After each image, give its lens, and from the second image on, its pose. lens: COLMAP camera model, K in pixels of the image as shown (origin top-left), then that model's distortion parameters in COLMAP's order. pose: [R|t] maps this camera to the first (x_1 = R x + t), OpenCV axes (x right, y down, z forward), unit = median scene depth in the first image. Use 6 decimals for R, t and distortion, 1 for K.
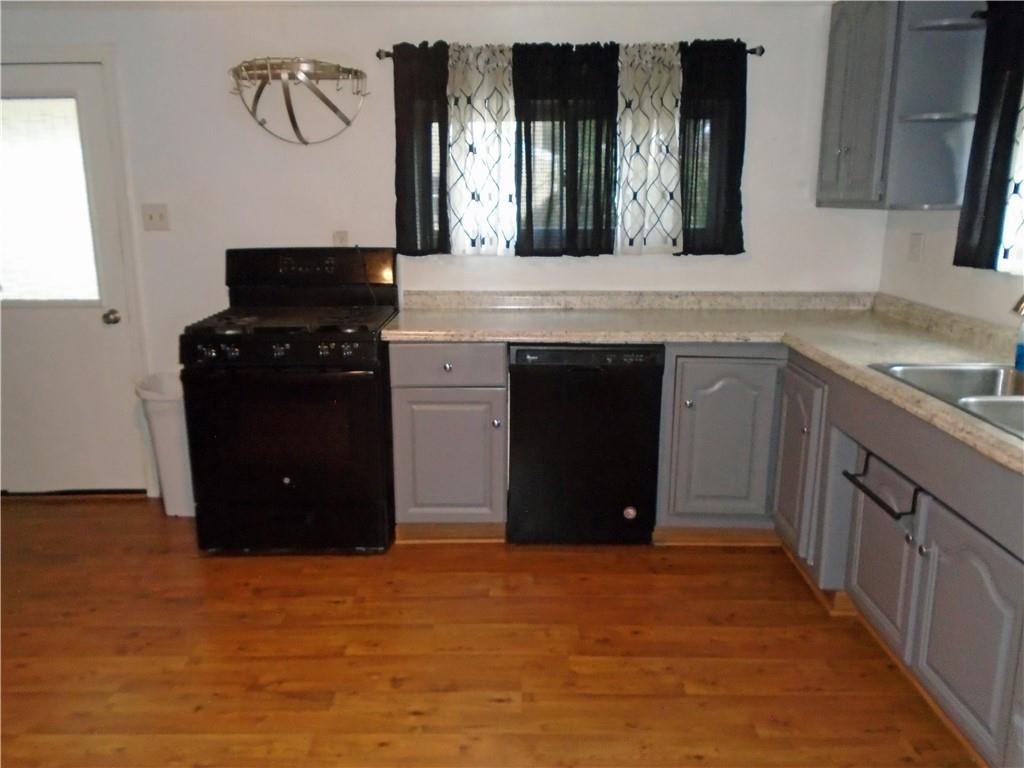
lens RADIAL K [[802.7, 0, 512.0], [0, 802.7, 381.9], [0, 0, 1]] dist [0.006297, 0.019728]
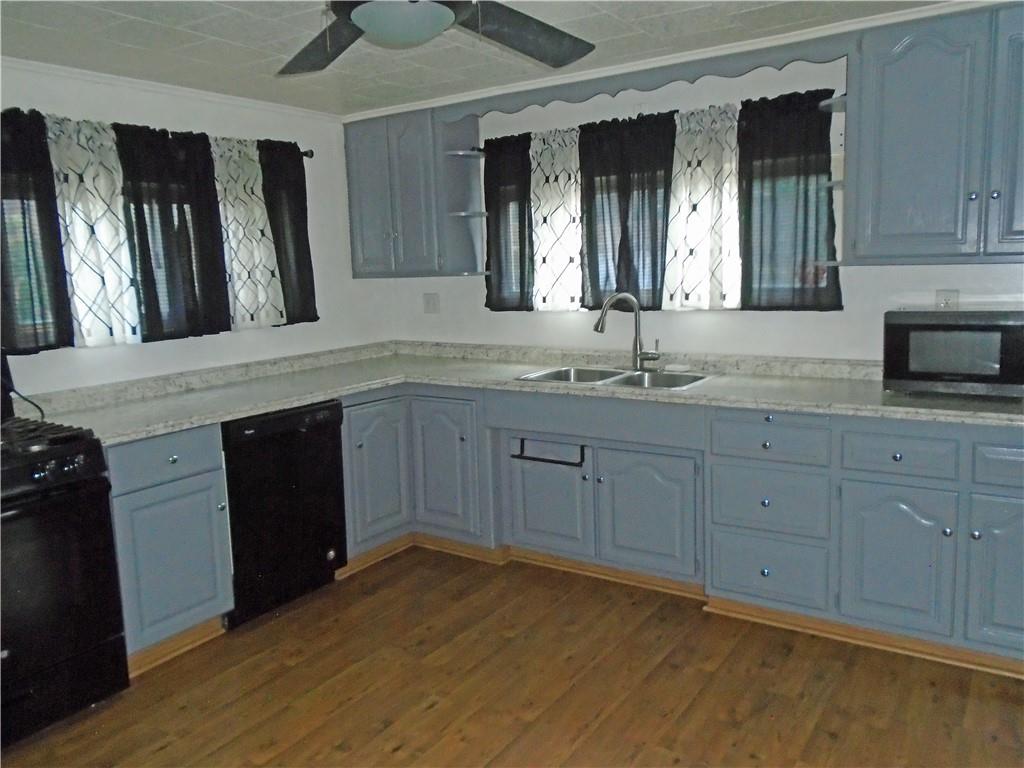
lens RADIAL K [[802.7, 0, 515.4], [0, 802.7, 385.0], [0, 0, 1]] dist [0.006297, 0.019728]
pose [[0.552707, -0.149579, 0.819842, -0.574312], [0.221364, 0.974772, 0.028610, -0.039490], [-0.803438, 0.165670, 0.571874, 0.120858]]
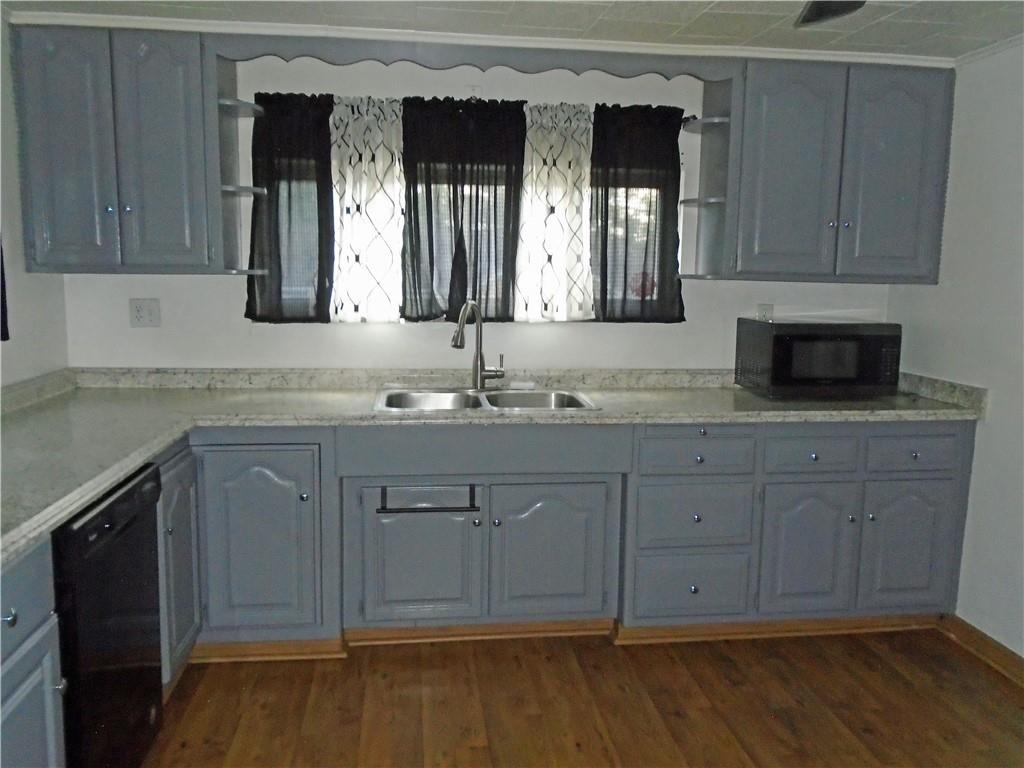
lens RADIAL K [[802.7, 0, 521.2], [0, 802.7, 381.3], [0, 0, 1]] dist [0.006297, 0.019728]
pose [[-0.126096, -0.146122, 0.981197, -0.518981], [0.207867, 0.963243, 0.170161, -0.160009], [-0.969995, 0.225415, -0.091087, 0.675255]]
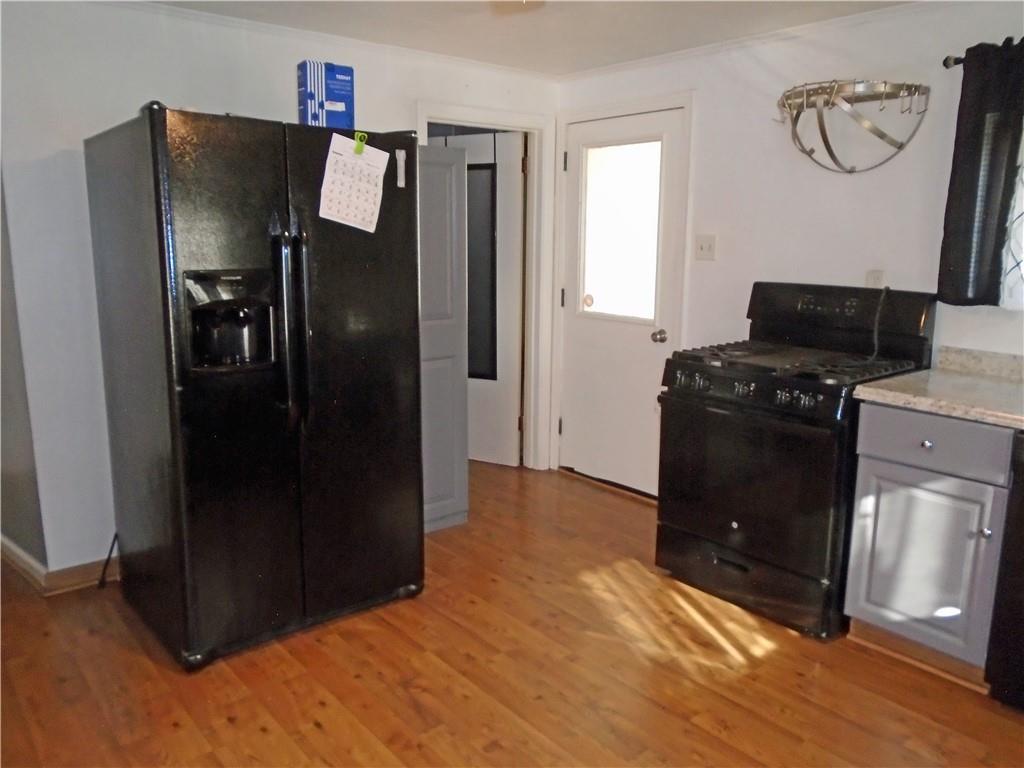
lens RADIAL K [[802.7, 0, 507.1], [0, 802.7, 380.0], [0, 0, 1]] dist [0.006297, 0.019728]
pose [[0.641775, 0.157894, -0.750463, 0.225106], [-0.189740, 0.980843, 0.044104, -0.035028], [0.743050, 0.114088, 0.659440, 0.147047]]
